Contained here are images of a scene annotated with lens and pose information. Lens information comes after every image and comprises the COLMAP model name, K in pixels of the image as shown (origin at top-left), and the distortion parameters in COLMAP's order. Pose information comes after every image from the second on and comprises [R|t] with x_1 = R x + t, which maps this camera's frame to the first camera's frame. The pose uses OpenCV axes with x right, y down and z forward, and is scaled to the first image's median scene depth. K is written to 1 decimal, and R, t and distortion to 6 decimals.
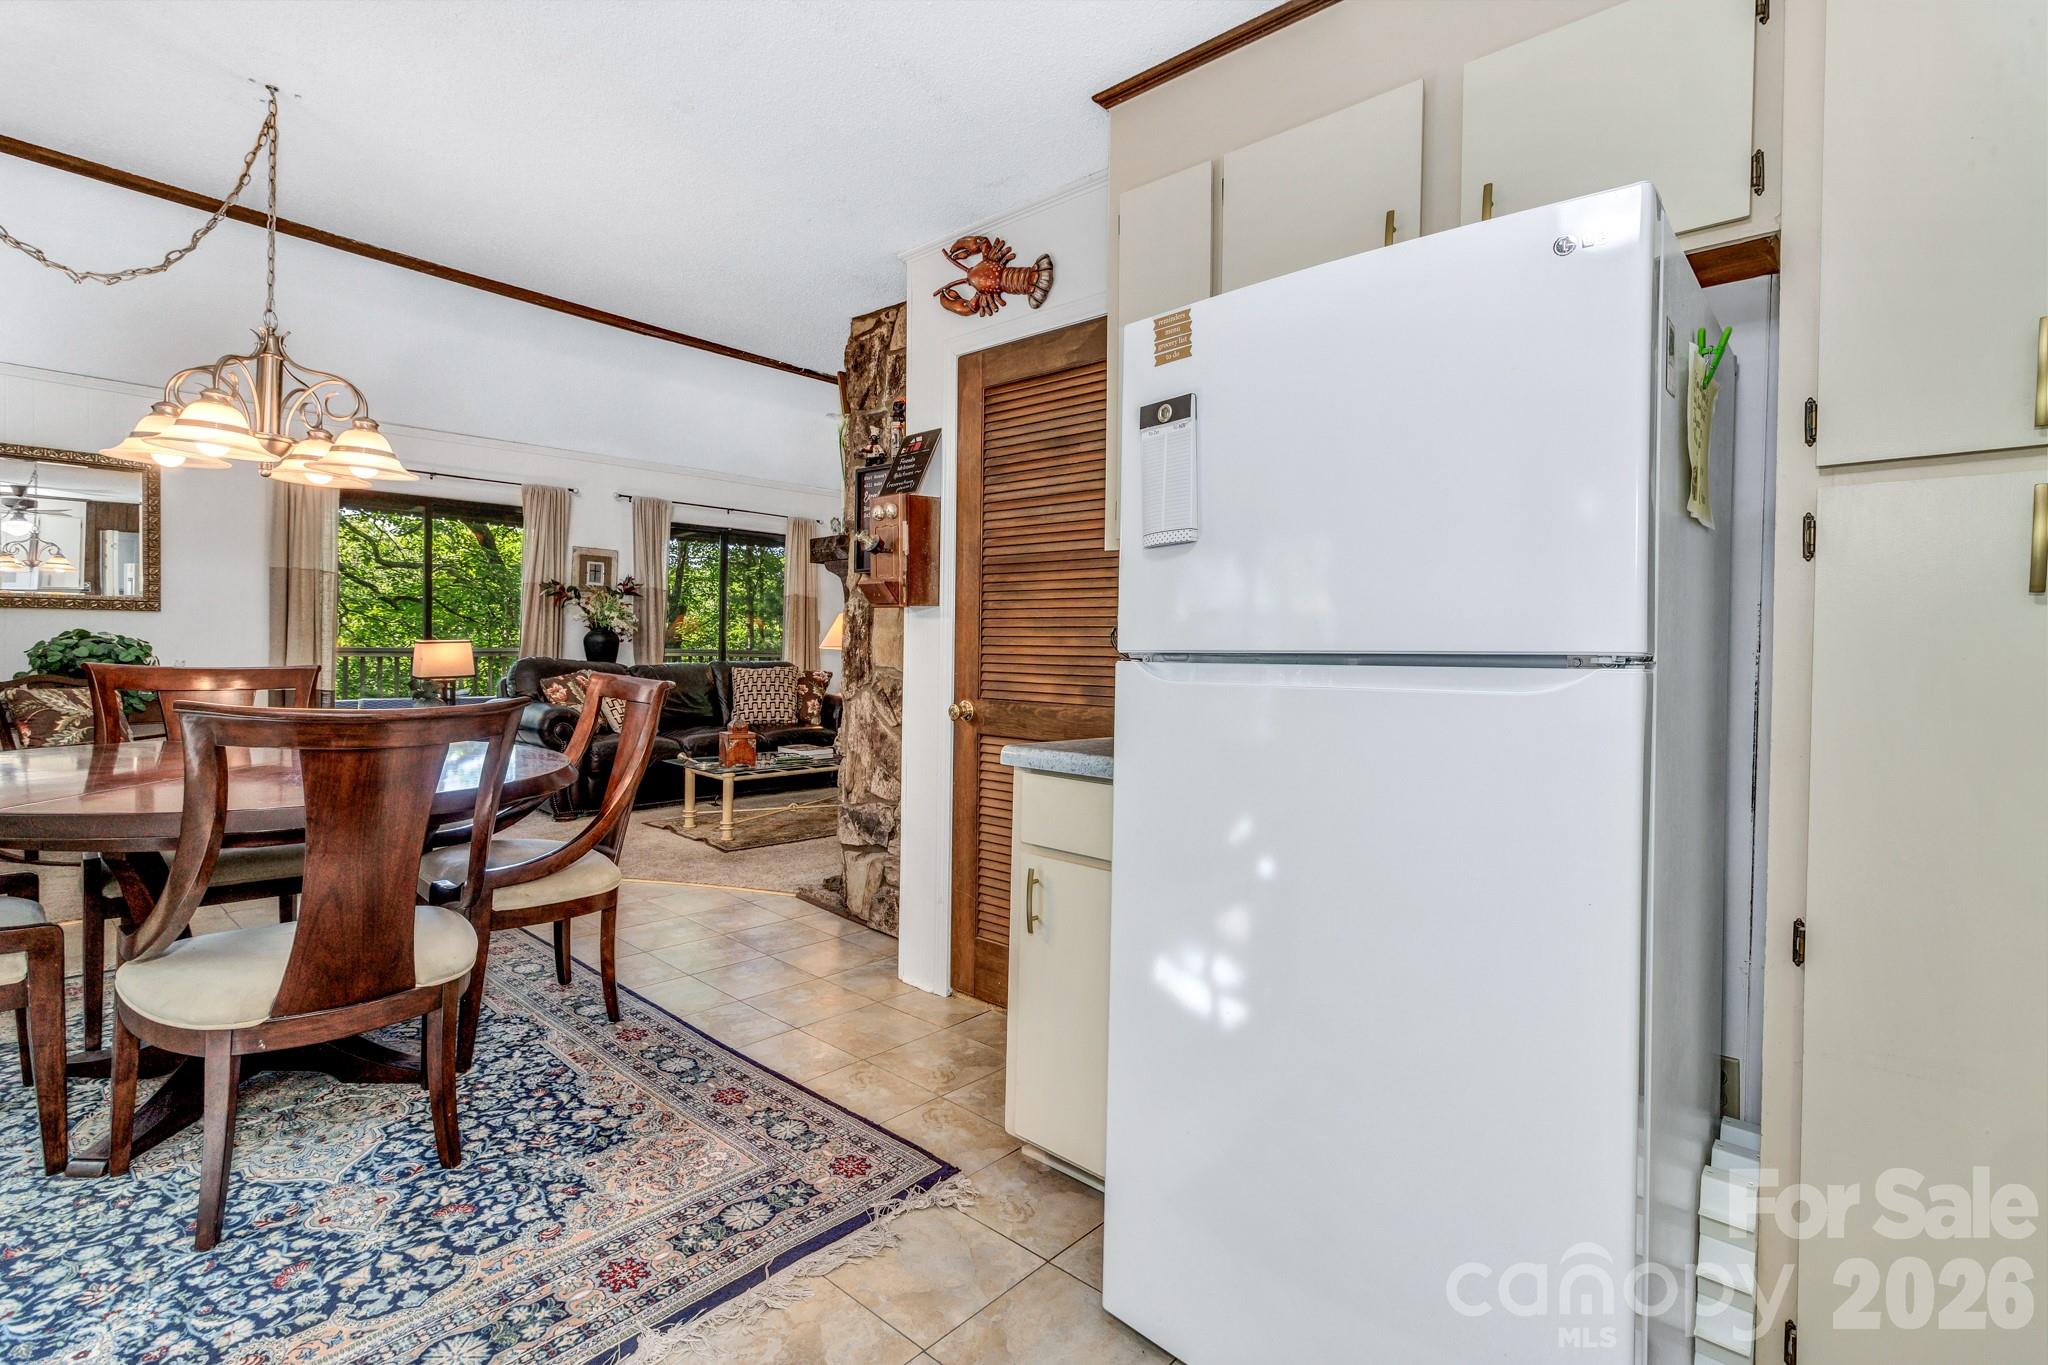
lens RADIAL K [[944.2, 0, 1031.8], [0, 944.2, 667.7], [0, 0, 1]] dist [0.001722, 0.000074]
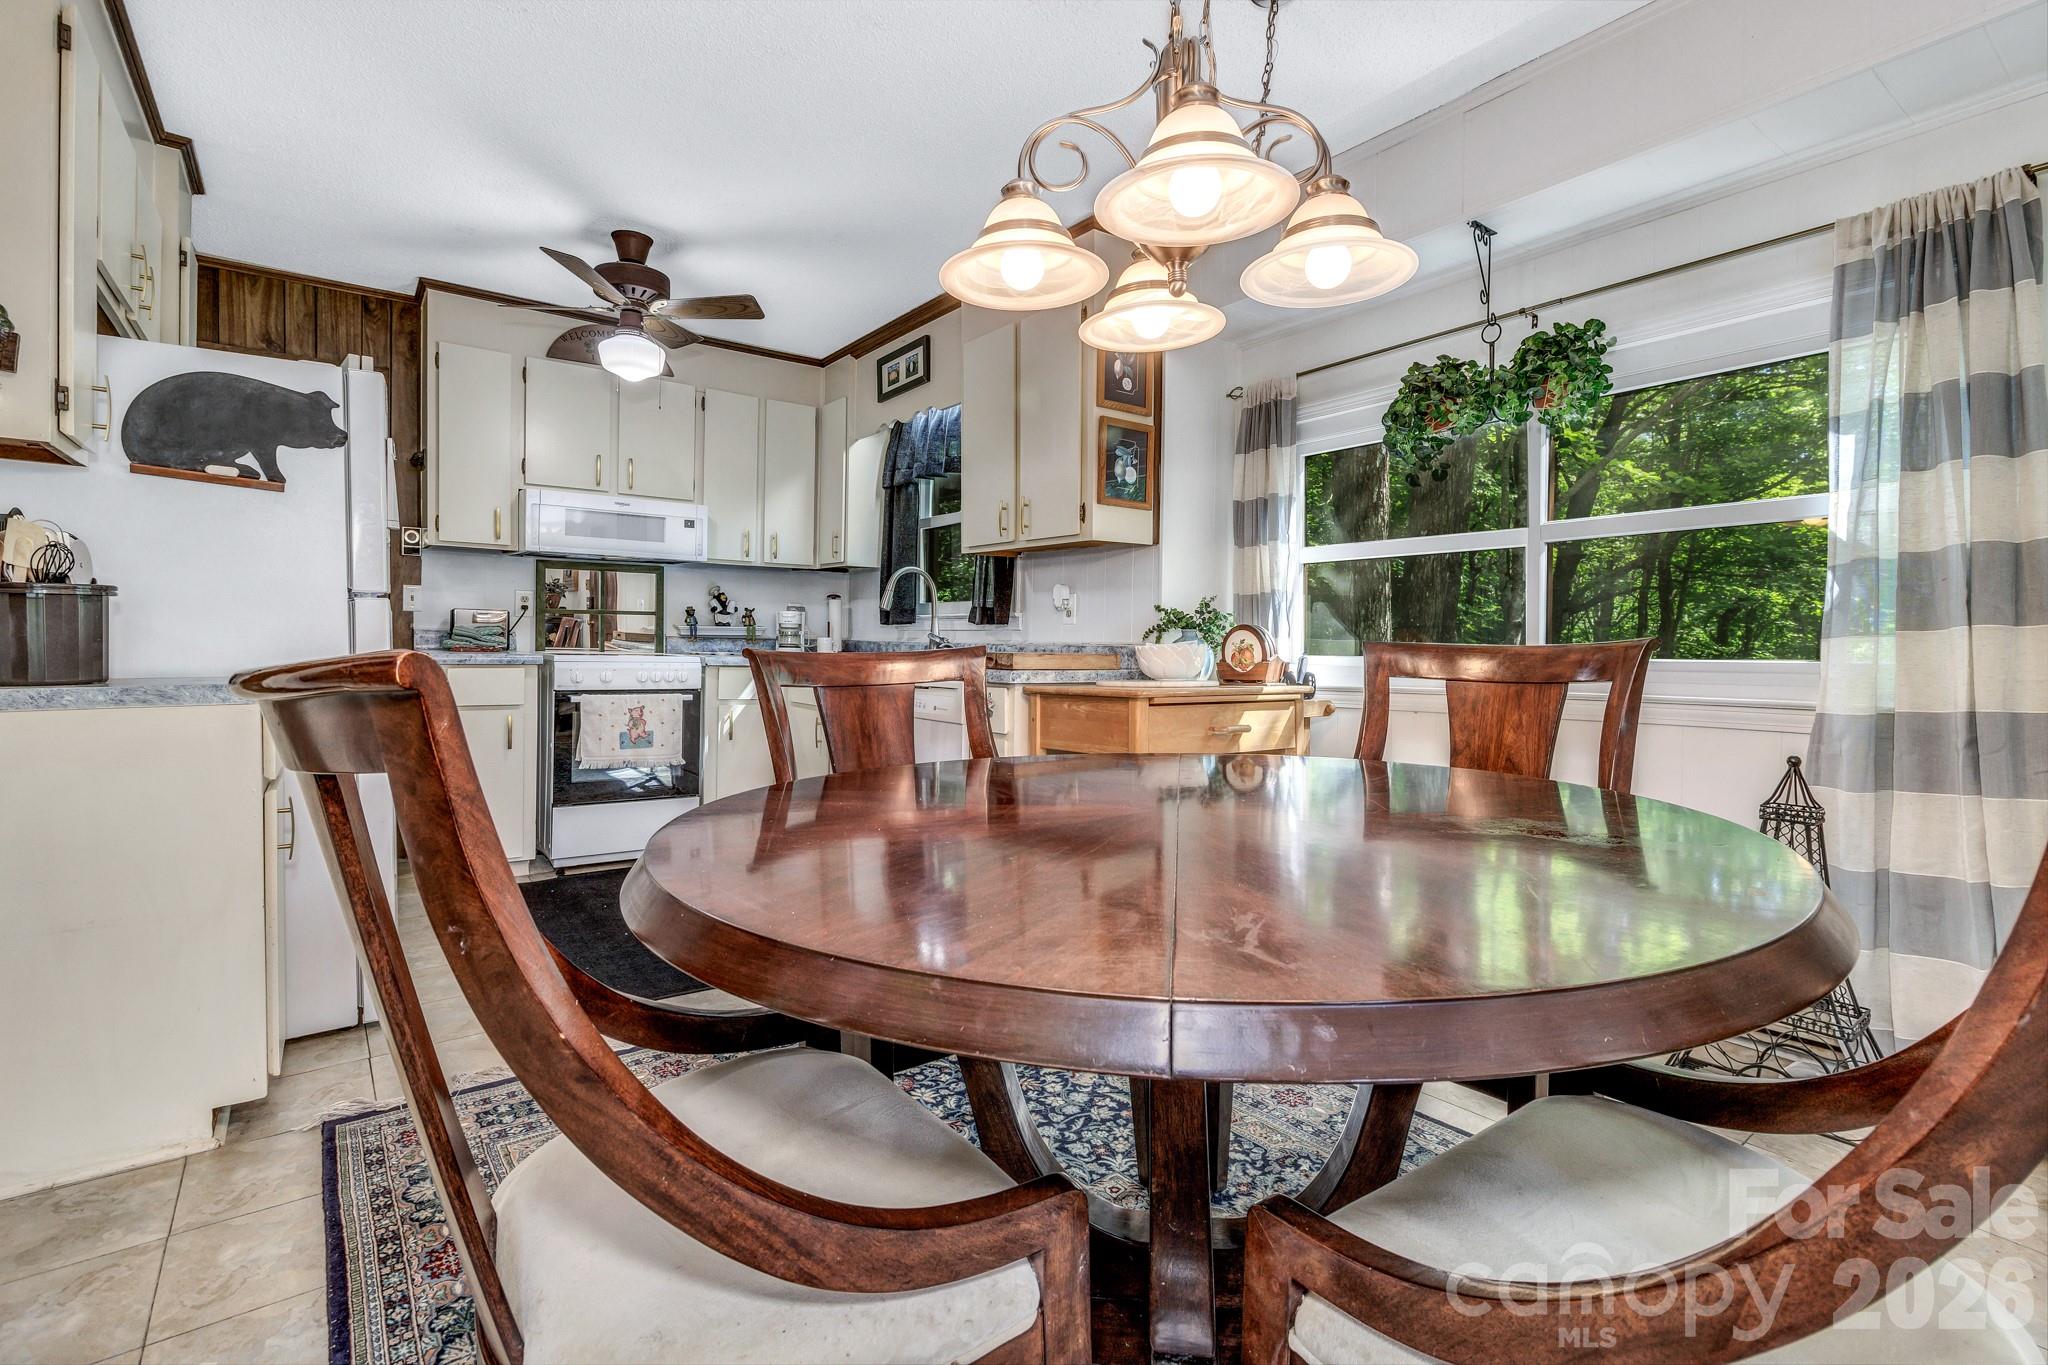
lens RADIAL K [[944.2, 0, 1027.1], [0, 944.2, 655.0], [0, 0, 1]] dist [0.001722, 0.000074]
pose [[-0.979580, -0.037608, 0.197507, -0.513701], [-0.029803, 0.998658, 0.042345, -0.004274], [-0.198835, 0.035594, -0.979386, 0.963982]]
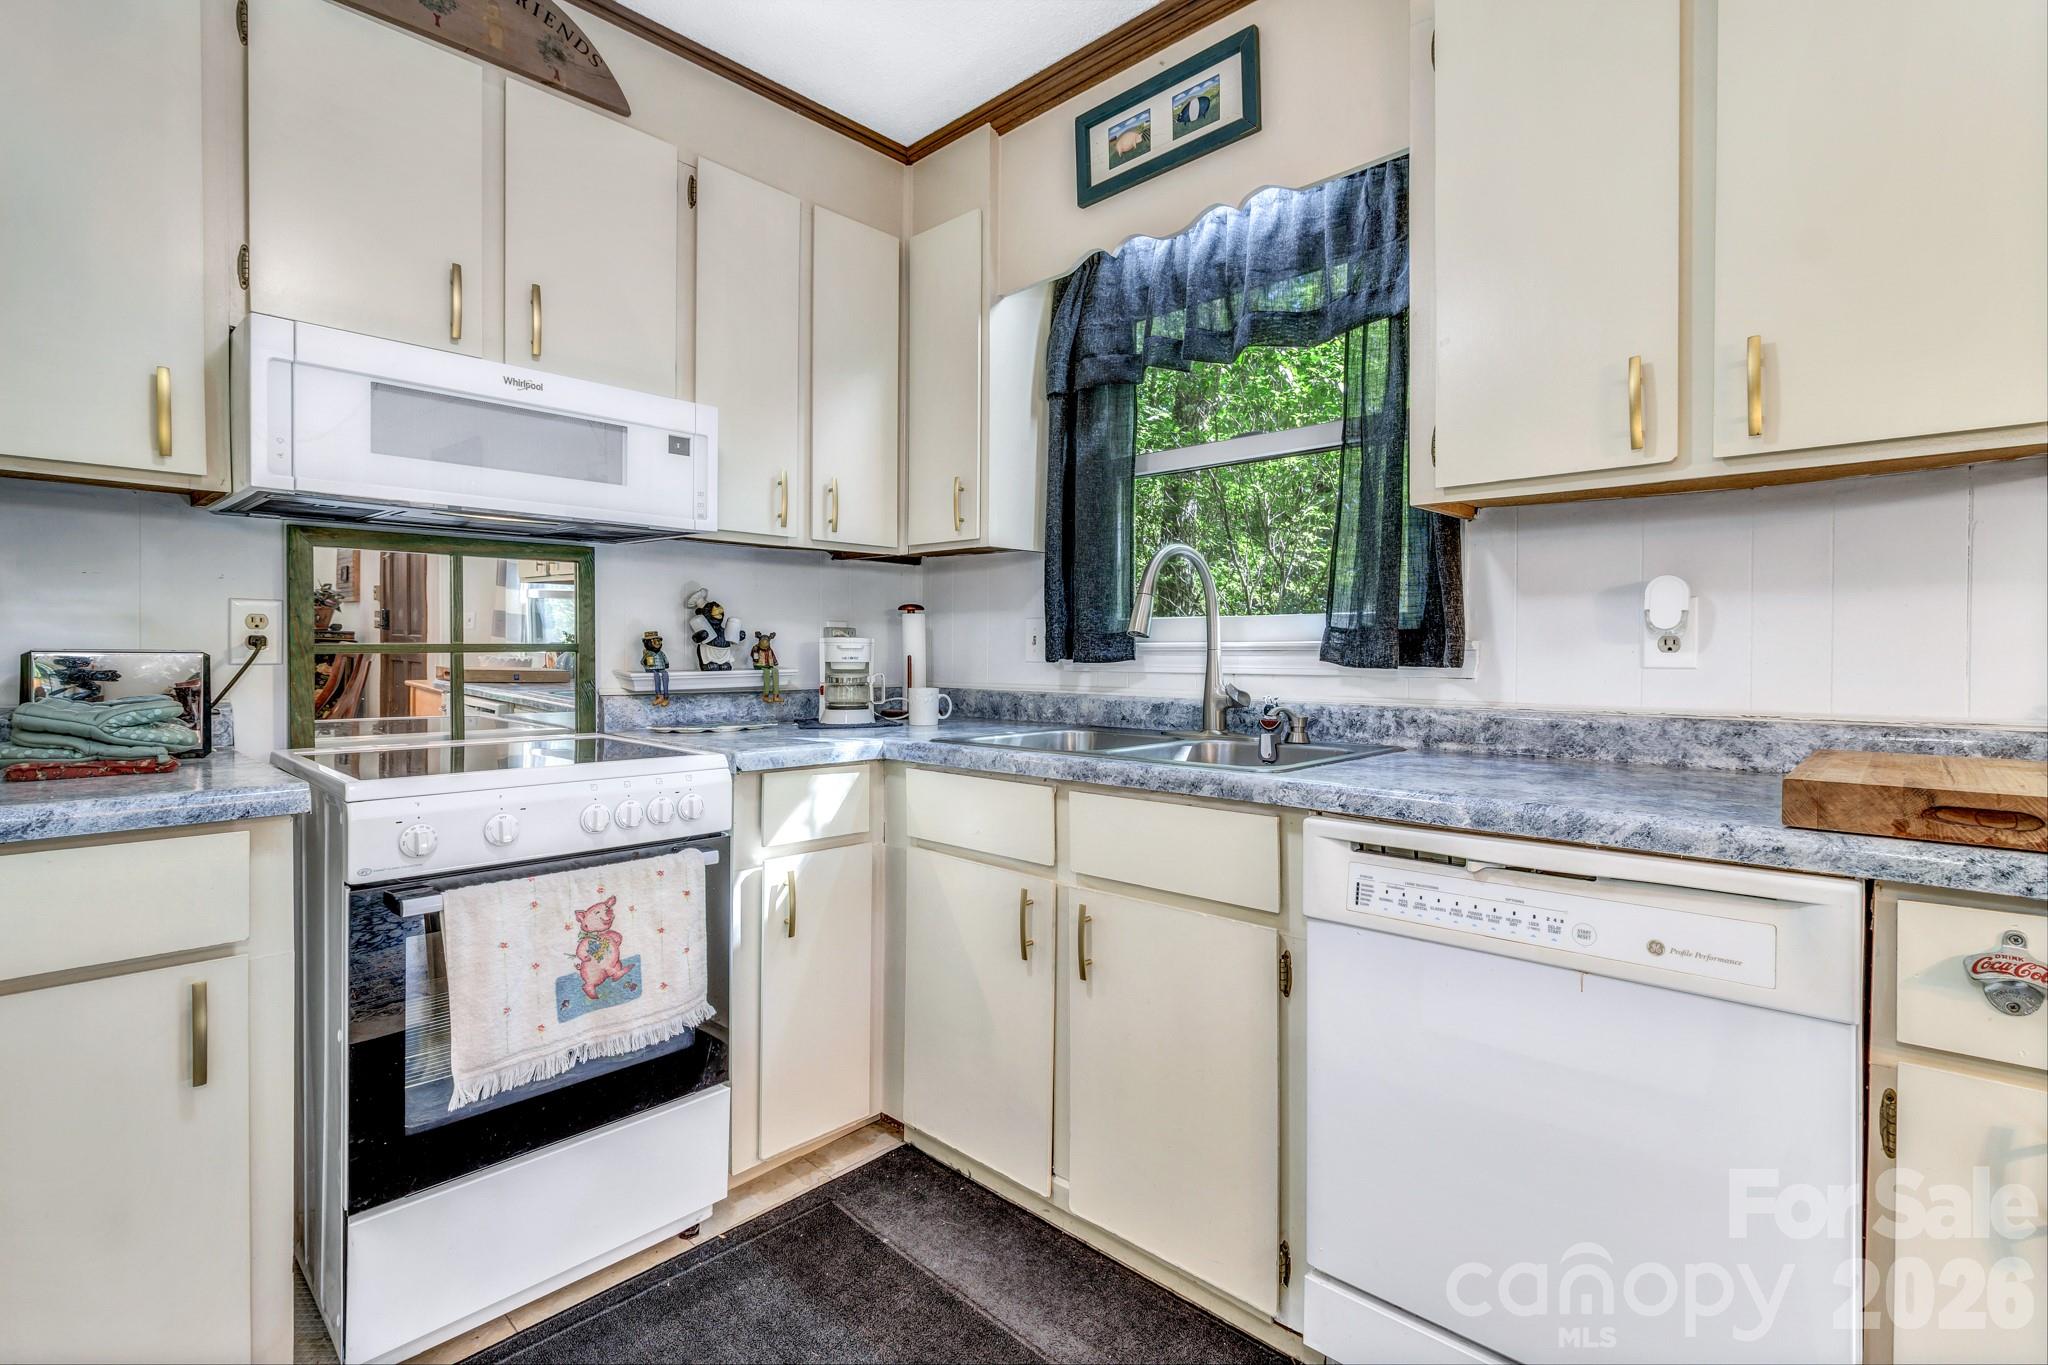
lens RADIAL K [[944.2, 0, 1031.3], [0, 944.2, 658.5], [0, 0, 1]] dist [0.001722, 0.000074]
pose [[-0.999686, -0.018699, 0.016652, -0.068624], [-0.018149, 0.999306, 0.032544, -0.008920], [-0.017249, 0.032232, -0.999332, 0.408529]]
